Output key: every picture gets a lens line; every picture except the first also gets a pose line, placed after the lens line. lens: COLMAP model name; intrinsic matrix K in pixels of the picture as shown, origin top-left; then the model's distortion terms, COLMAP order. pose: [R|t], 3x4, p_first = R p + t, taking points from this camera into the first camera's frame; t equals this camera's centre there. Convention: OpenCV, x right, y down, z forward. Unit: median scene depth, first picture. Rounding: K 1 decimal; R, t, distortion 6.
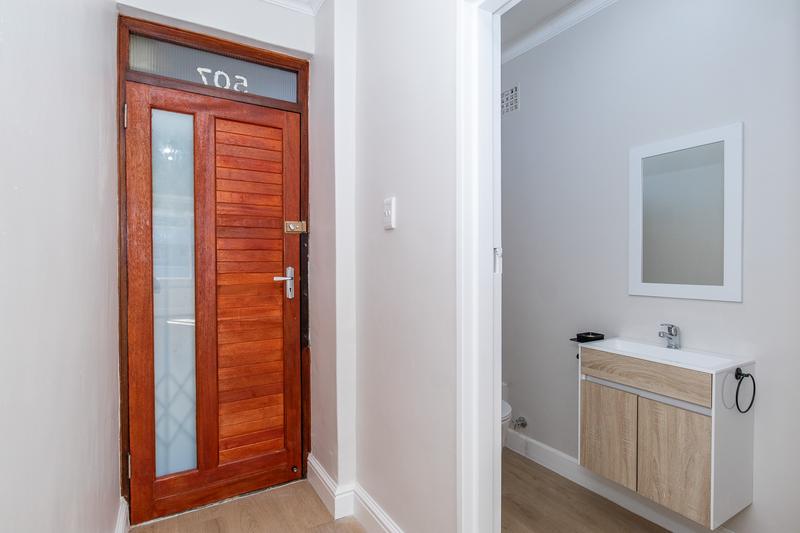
lens RADIAL K [[431.7, 0, 398.3], [0, 431.7, 265.5], [0, 0, 1]] dist [0.004179, -0.001917]
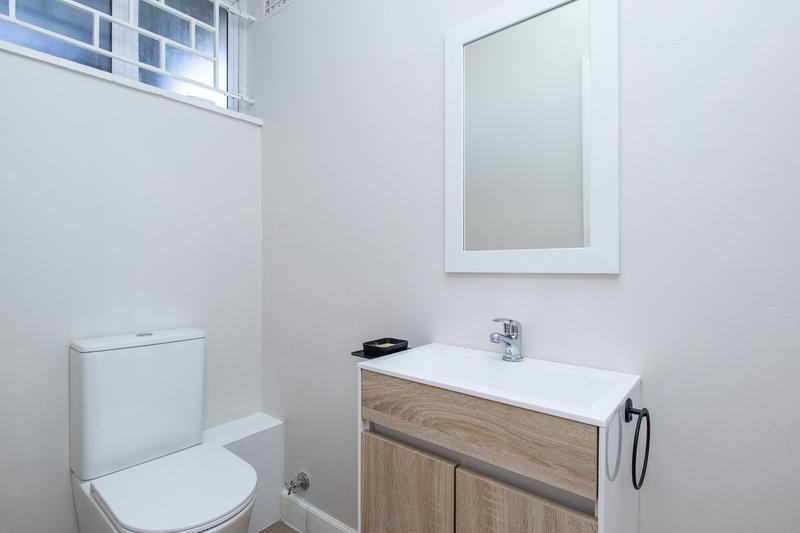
lens RADIAL K [[397.7, 0, 404.3], [0, 397.7, 267.3], [0, 0, 1]] dist [-0.004382, -0.001789]
pose [[0.939611, 0.002191, 0.342236, 0.321277], [0.000407, 0.999972, -0.007518, 0.071772], [-0.342243, 0.007203, 0.939584, 0.553533]]
